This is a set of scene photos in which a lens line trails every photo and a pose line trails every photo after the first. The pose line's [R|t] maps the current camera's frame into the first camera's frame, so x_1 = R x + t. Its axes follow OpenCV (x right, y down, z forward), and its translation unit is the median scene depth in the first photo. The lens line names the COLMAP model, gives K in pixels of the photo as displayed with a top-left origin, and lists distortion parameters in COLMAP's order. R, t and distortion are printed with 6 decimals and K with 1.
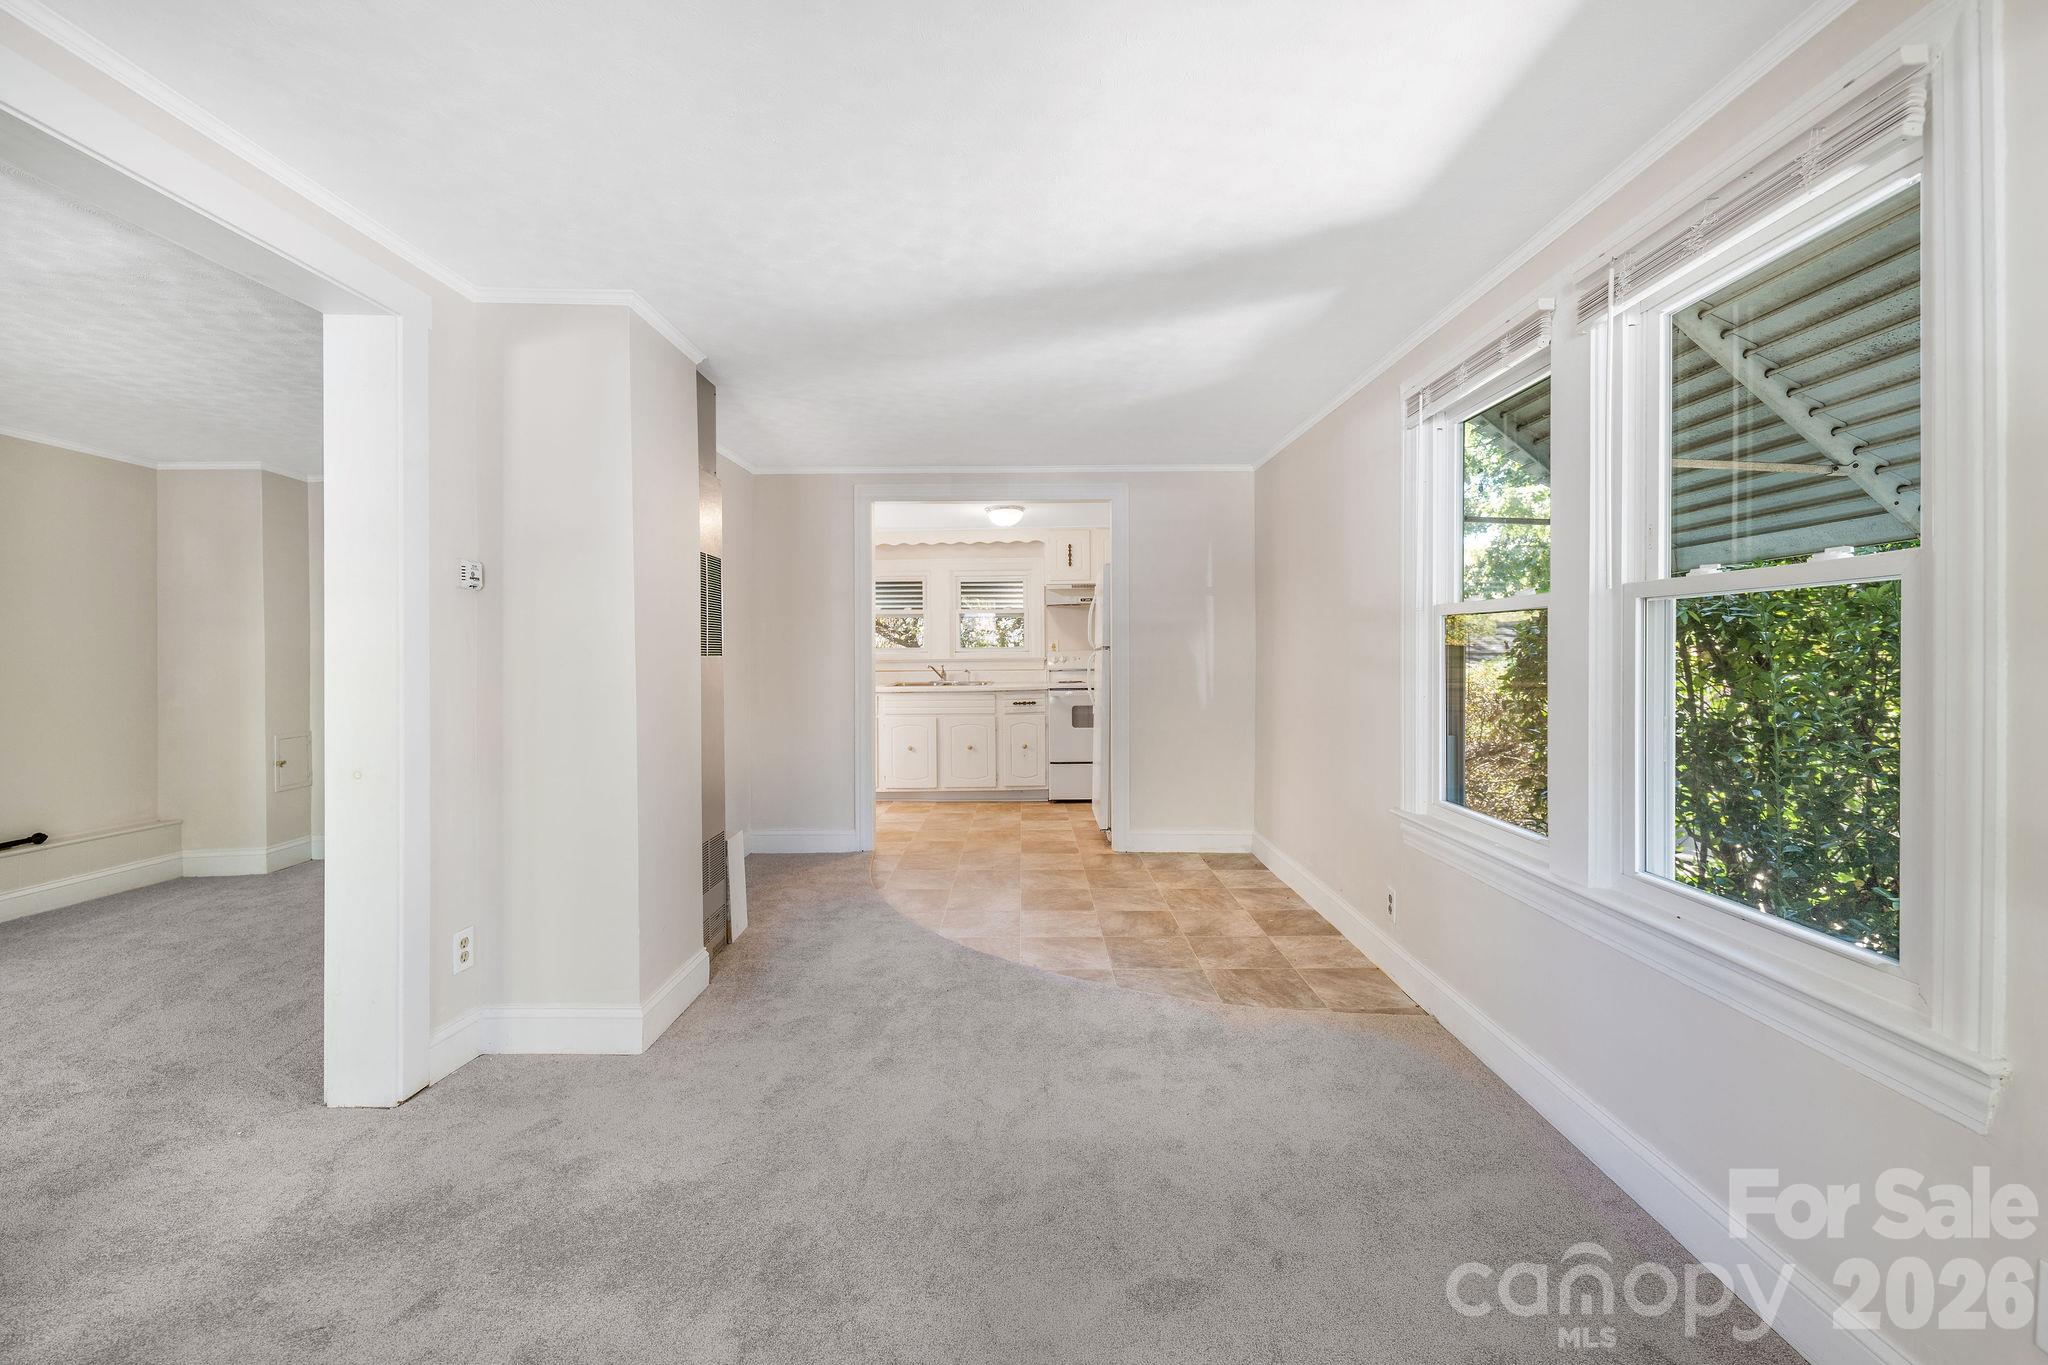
lens RADIAL K [[820.6, 0, 1043.5], [0, 820.6, 676.7], [0, 0, 1]] dist [0.010872, -0.003722]
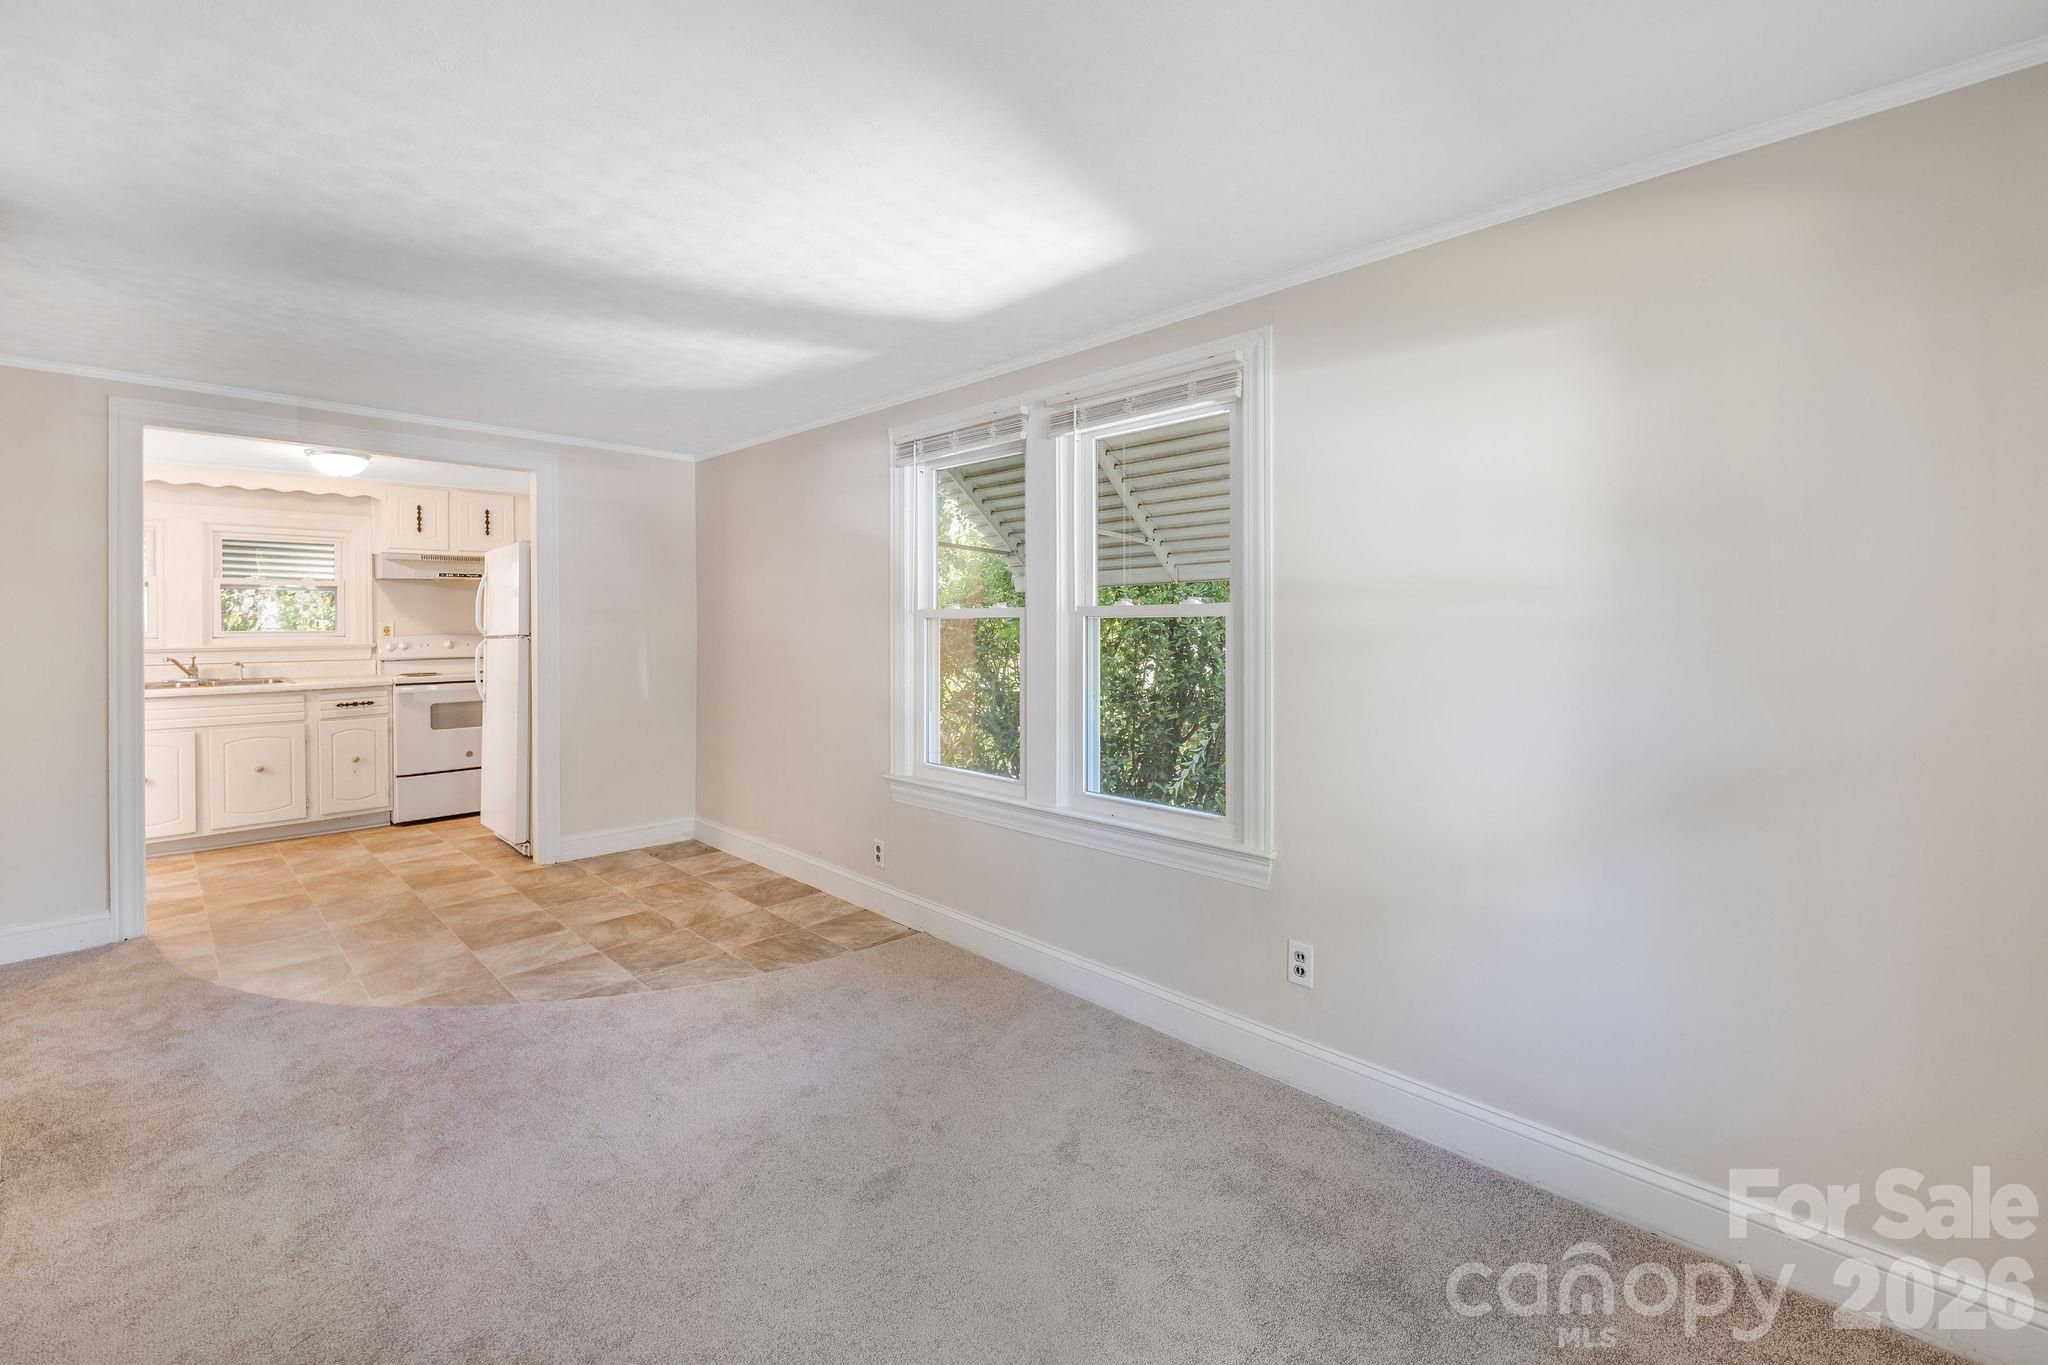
lens RADIAL K [[820.6, 0, 1029.1], [0, 820.6, 651.1], [0, 0, 1]] dist [0.010872, -0.003722]
pose [[0.703399, -0.015957, 0.710616, -0.267566], [0.016925, 0.999841, 0.005699, -0.023656], [-0.710594, 0.008018, 0.703557, -0.010332]]
